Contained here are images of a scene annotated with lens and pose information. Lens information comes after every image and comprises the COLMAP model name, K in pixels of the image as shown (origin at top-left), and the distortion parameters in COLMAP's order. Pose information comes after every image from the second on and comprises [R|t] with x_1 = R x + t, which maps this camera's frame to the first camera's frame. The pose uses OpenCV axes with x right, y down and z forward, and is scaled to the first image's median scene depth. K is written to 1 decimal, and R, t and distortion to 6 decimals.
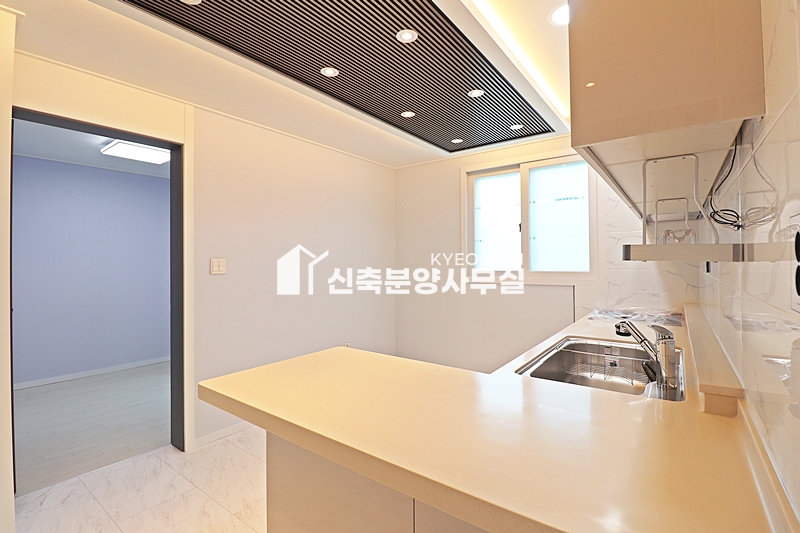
lens RADIAL K [[372.8, 0, 399.1], [0, 372.8, 258.5], [0, 0, 1]] dist [0.021671, -0.018874]
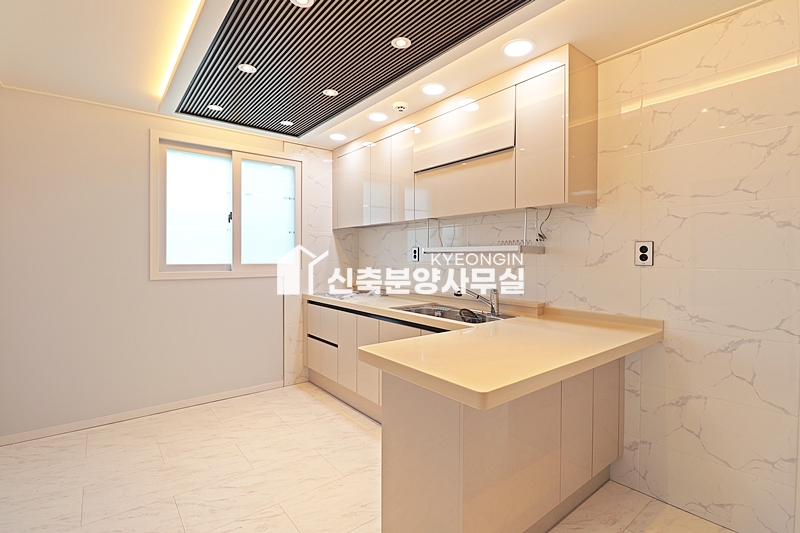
lens RADIAL K [[377.5, 0, 401.3], [0, 377.5, 257.1], [0, 0, 1]] dist [-0.008263, -0.000456]
pose [[0.255392, 0.008205, 0.966803, -0.538950], [-0.014463, 0.999885, -0.004665, 0.016228], [-0.966729, -0.012792, 0.255482, 0.374154]]
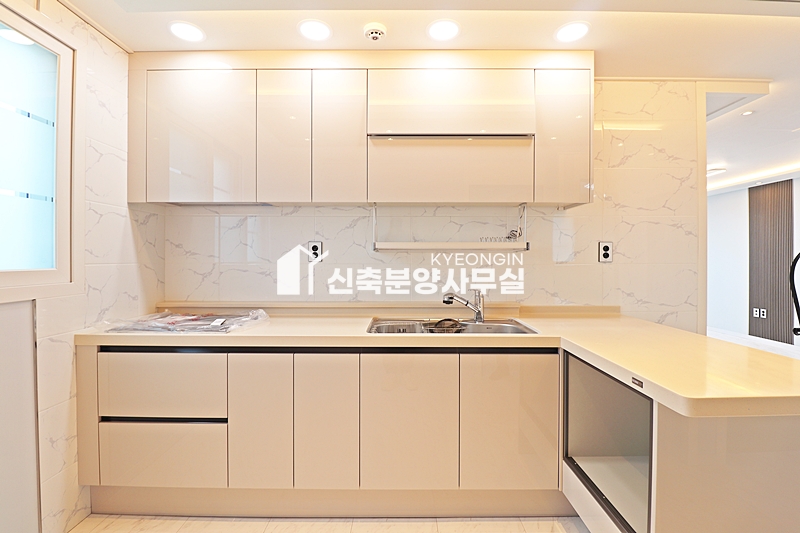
lens RADIAL K [[368.1, 0, 399.1], [0, 368.1, 258.8], [0, 0, 1]] dist [-0.004380, -0.000648]
pose [[-0.590411, 0.006632, 0.807075, -0.185464], [-0.003578, 0.999935, -0.010834, 0.024383], [-0.807094, -0.009284, -0.590349, 0.903759]]
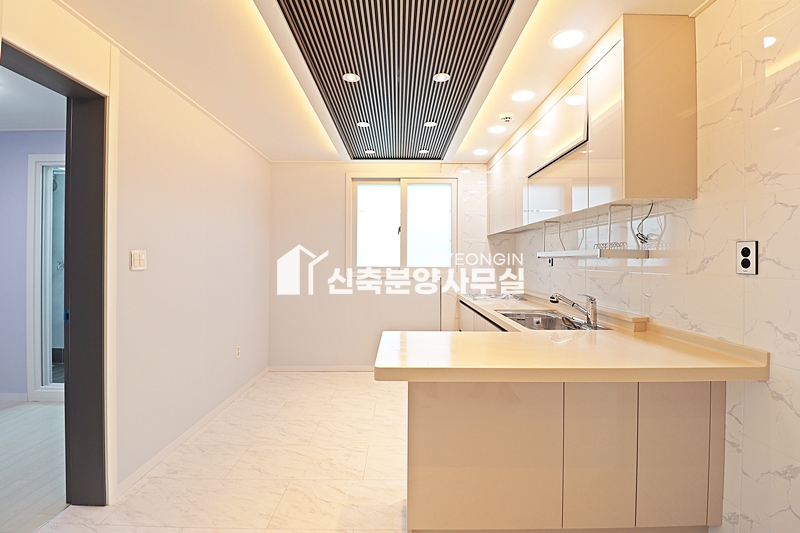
lens RADIAL K [[372.8, 0, 399.1], [0, 372.8, 258.5], [0, 0, 1]] dist [0.021671, -0.018874]
pose [[0.801356, 0.012564, 0.598056, -0.440042], [-0.014450, 0.999894, -0.001644, 0.009090], [-0.598014, -0.007324, 0.801452, 0.037160]]
